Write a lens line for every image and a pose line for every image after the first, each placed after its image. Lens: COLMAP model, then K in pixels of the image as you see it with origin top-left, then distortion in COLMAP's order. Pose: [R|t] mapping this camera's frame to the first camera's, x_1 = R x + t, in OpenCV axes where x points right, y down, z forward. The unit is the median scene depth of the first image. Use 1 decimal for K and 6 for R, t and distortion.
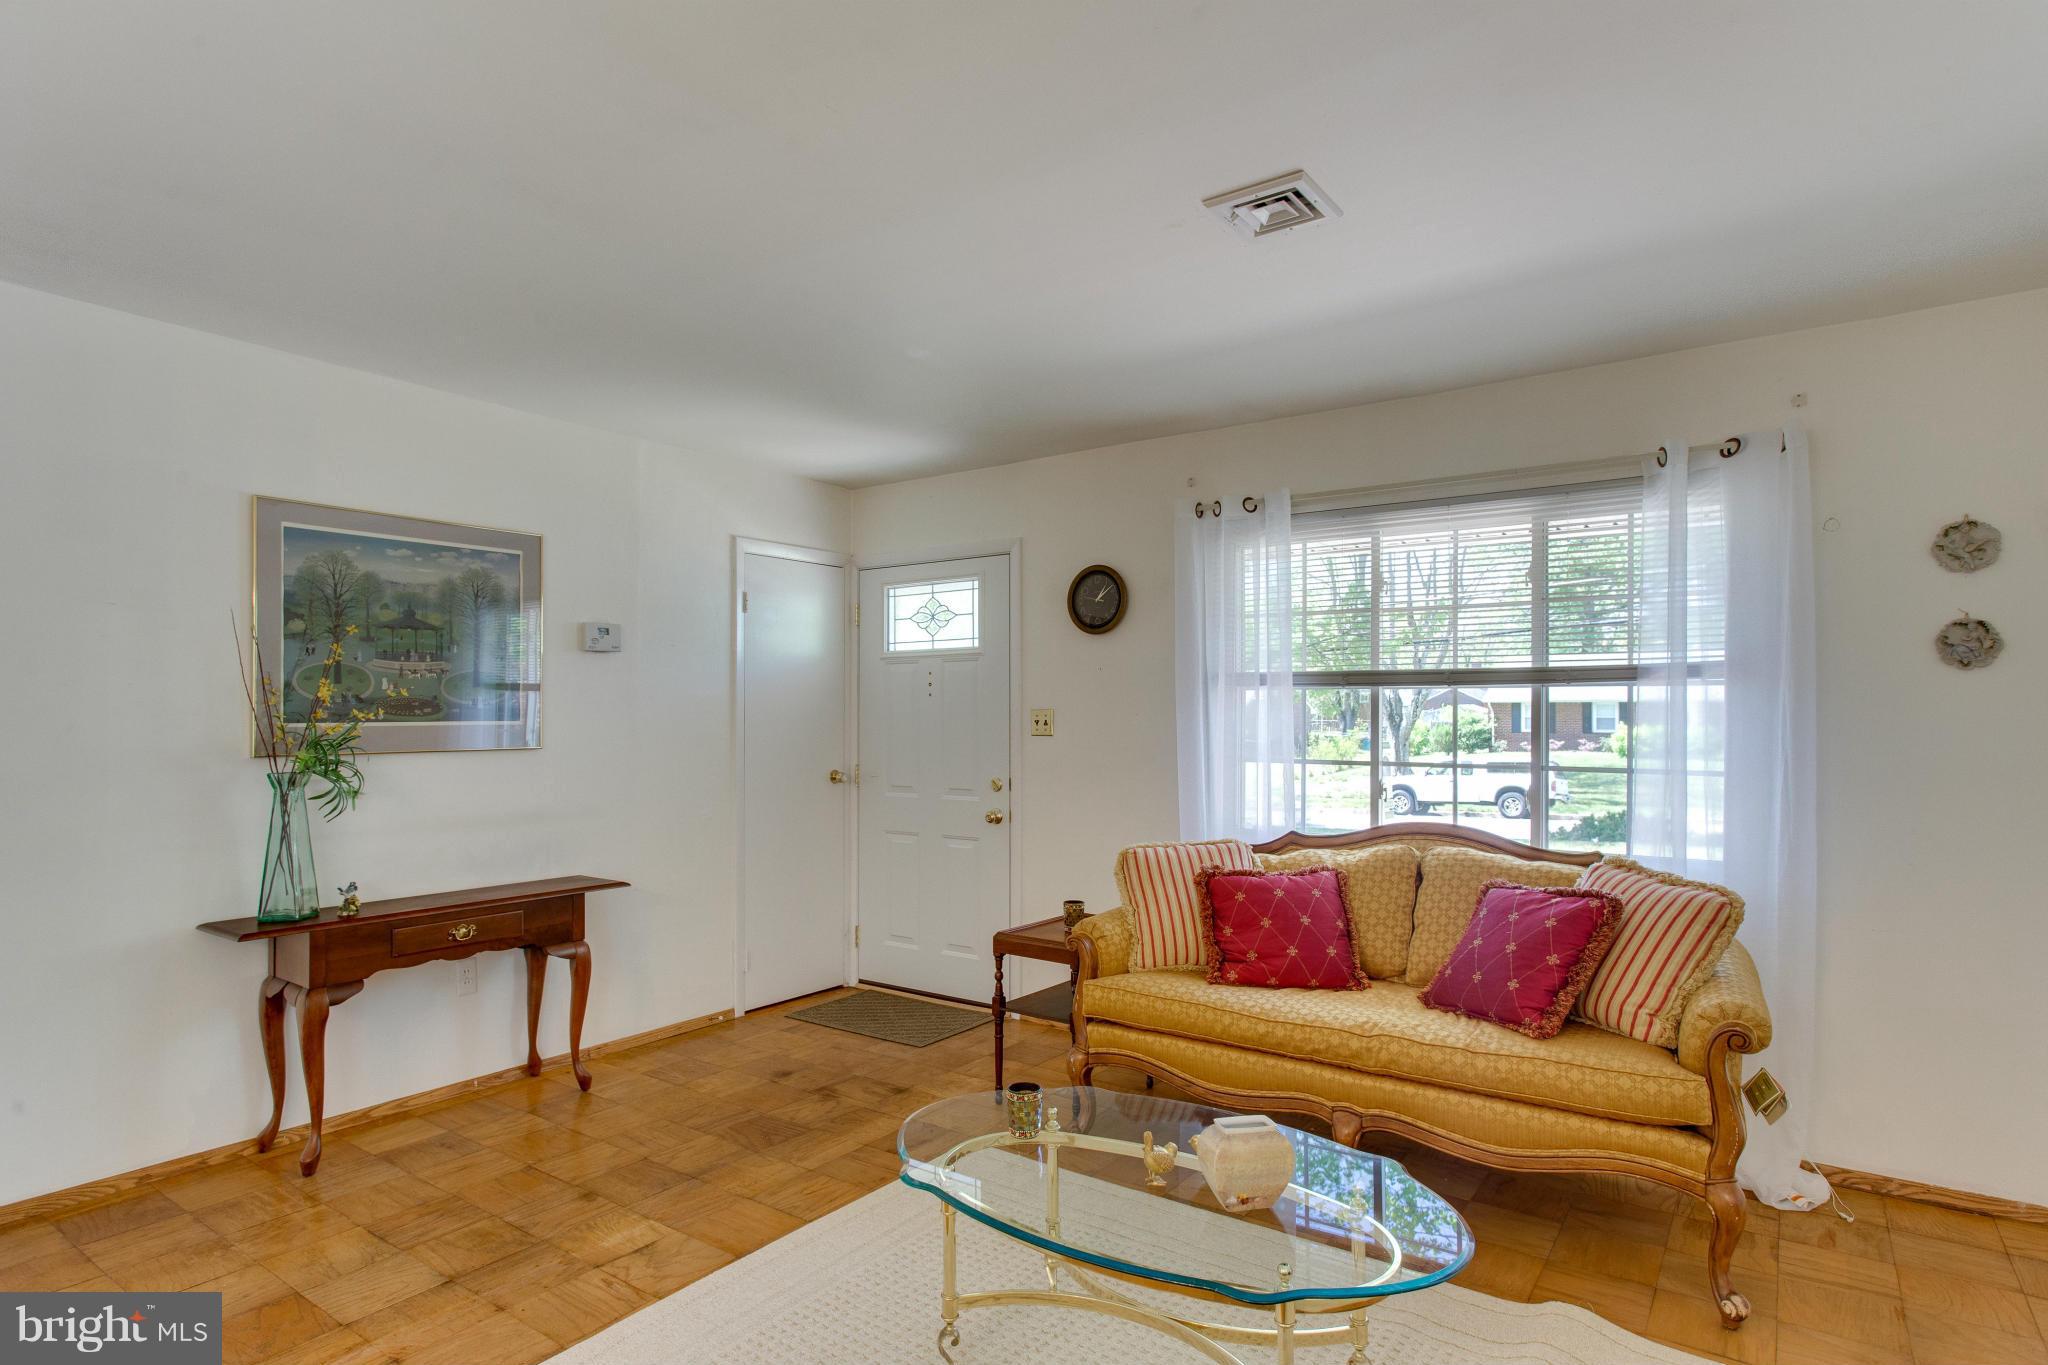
lens RADIAL K [[1071.3, 0, 1013.0], [0, 1071.3, 710.9], [0, 0, 1]] dist [-0.001845, 0.000623]
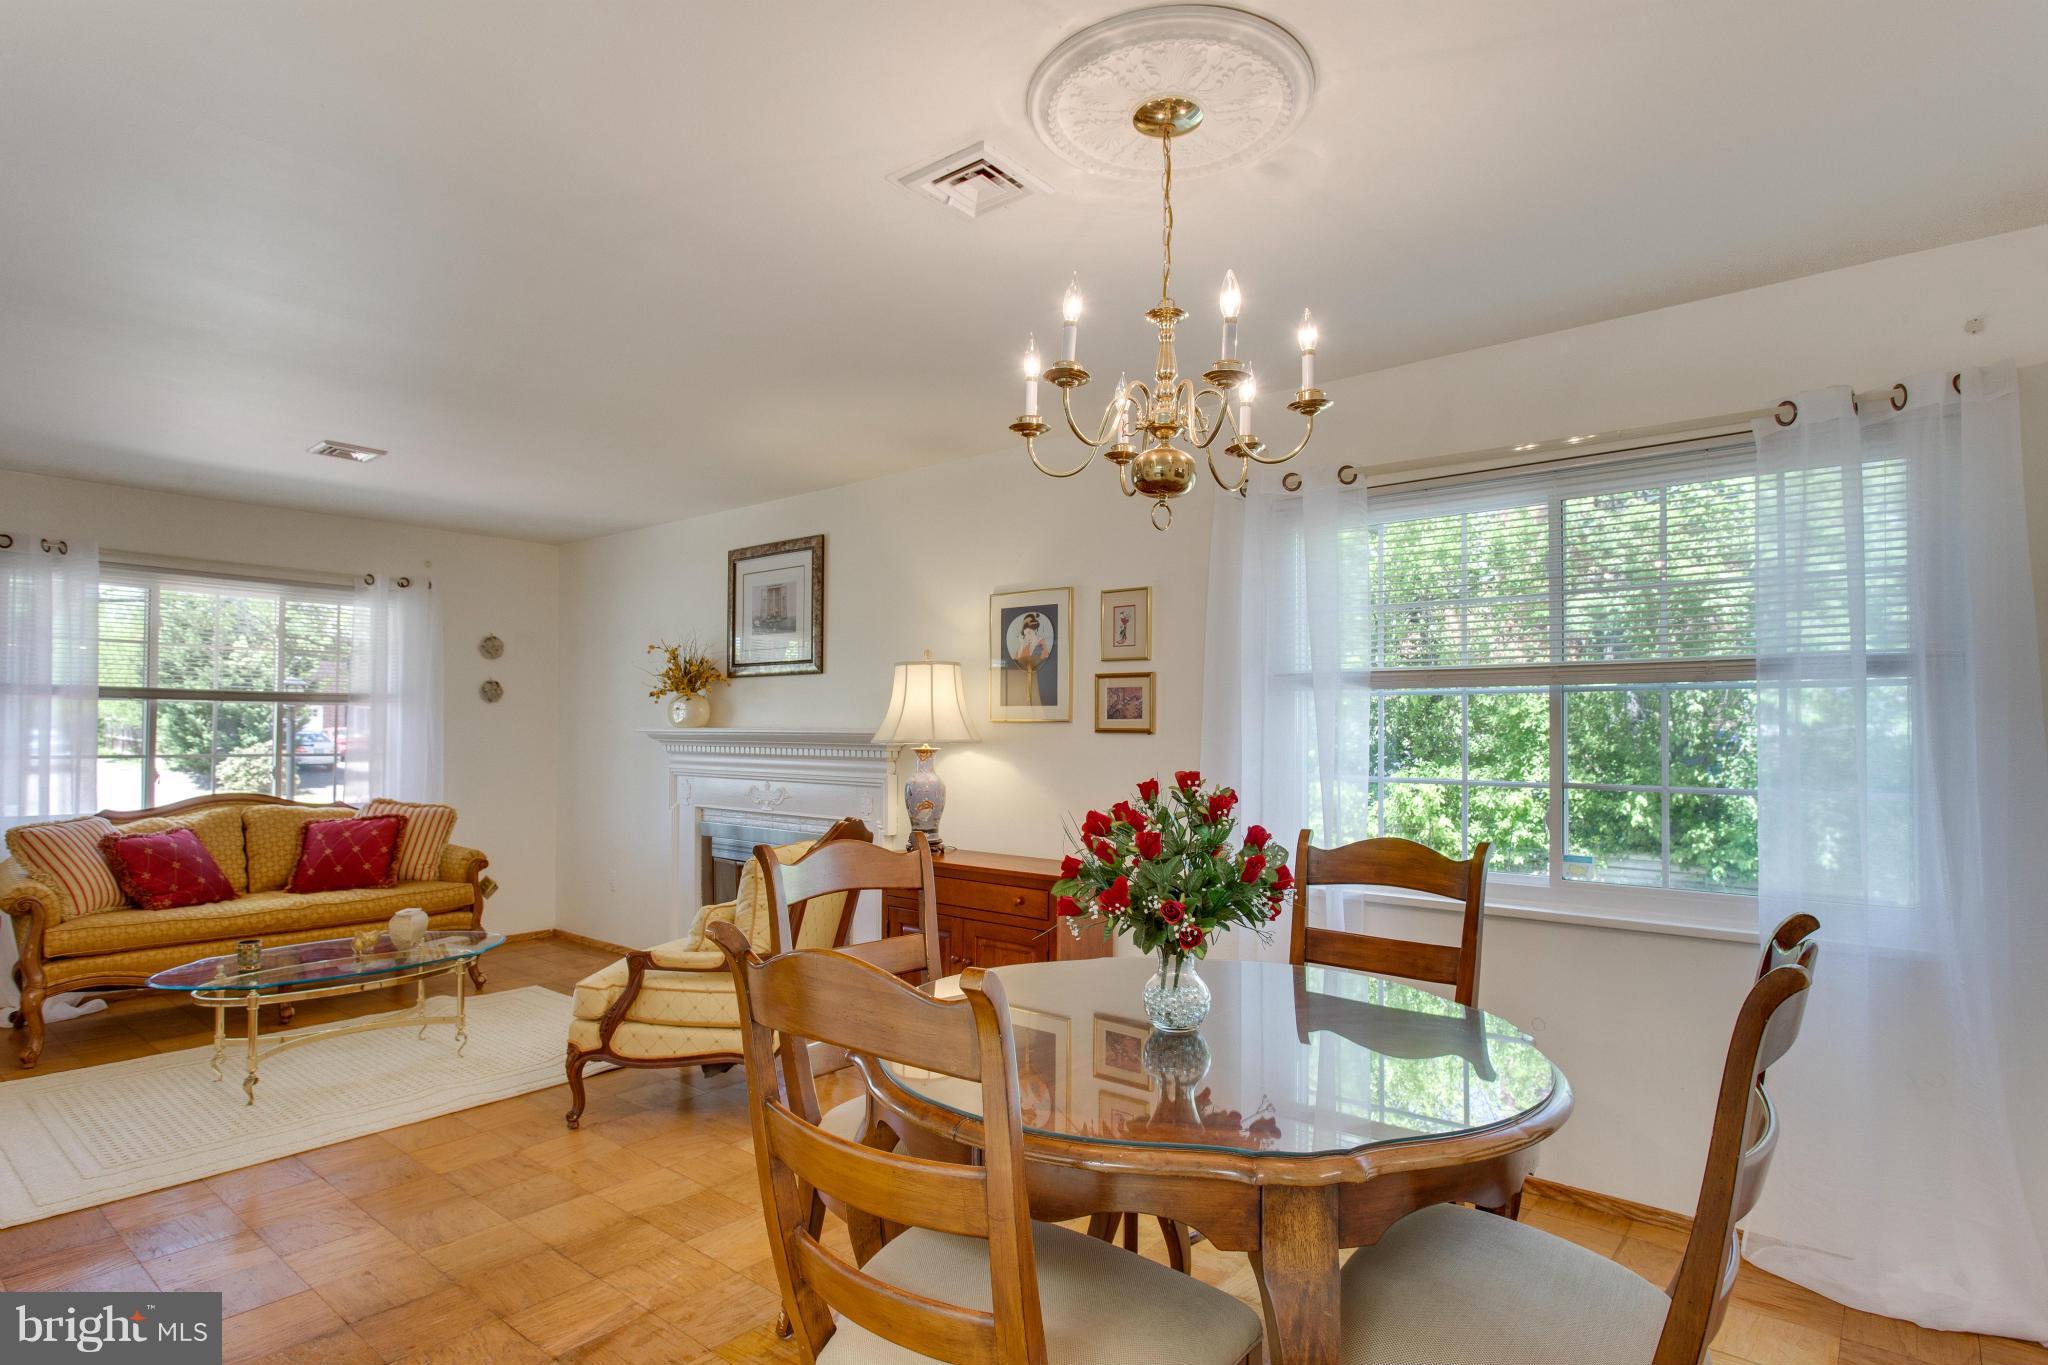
lens RADIAL K [[1071.3, 0, 1013.0], [0, 1071.3, 710.9], [0, 0, 1]] dist [-0.001845, 0.000623]
pose [[0.076985, 0.017032, 0.996887, -1.033517], [-0.012311, 0.999794, -0.016131, 0.000577], [-0.996956, -0.011031, 0.077179, -0.210819]]
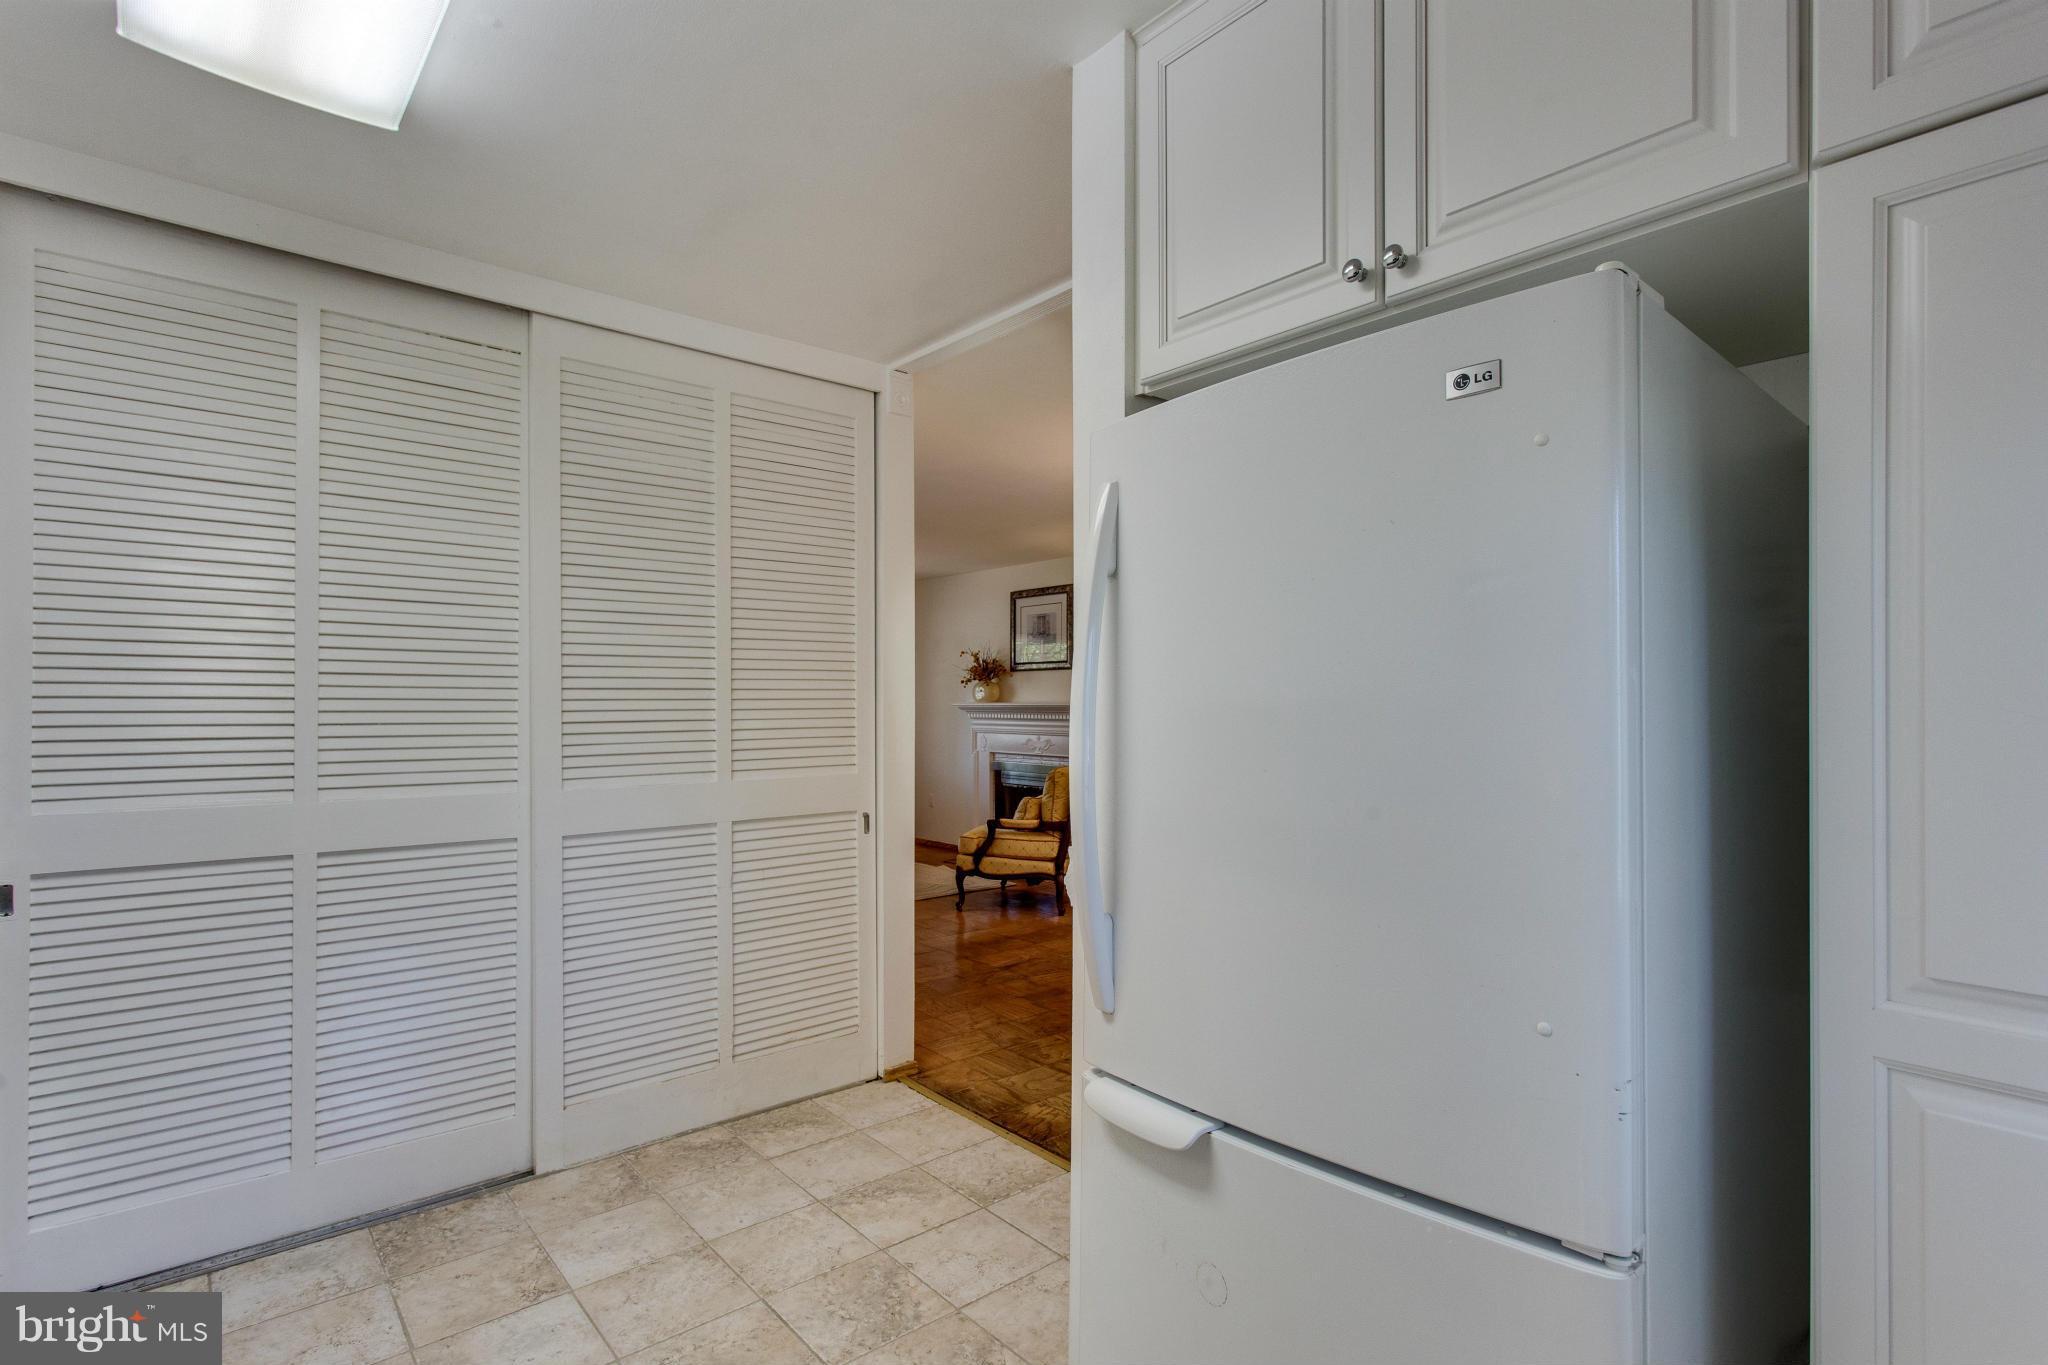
lens RADIAL K [[990.9, 0, 1024.0], [0, 990.9, 682.5], [0, 0, 1]] dist [-0.000906, 0.000400]
pose [[0.240565, 0.024174, 0.970332, -1.758770], [-0.012578, 0.999684, -0.021787, 0.008131], [-0.970551, -0.006963, 0.240793, -0.263664]]
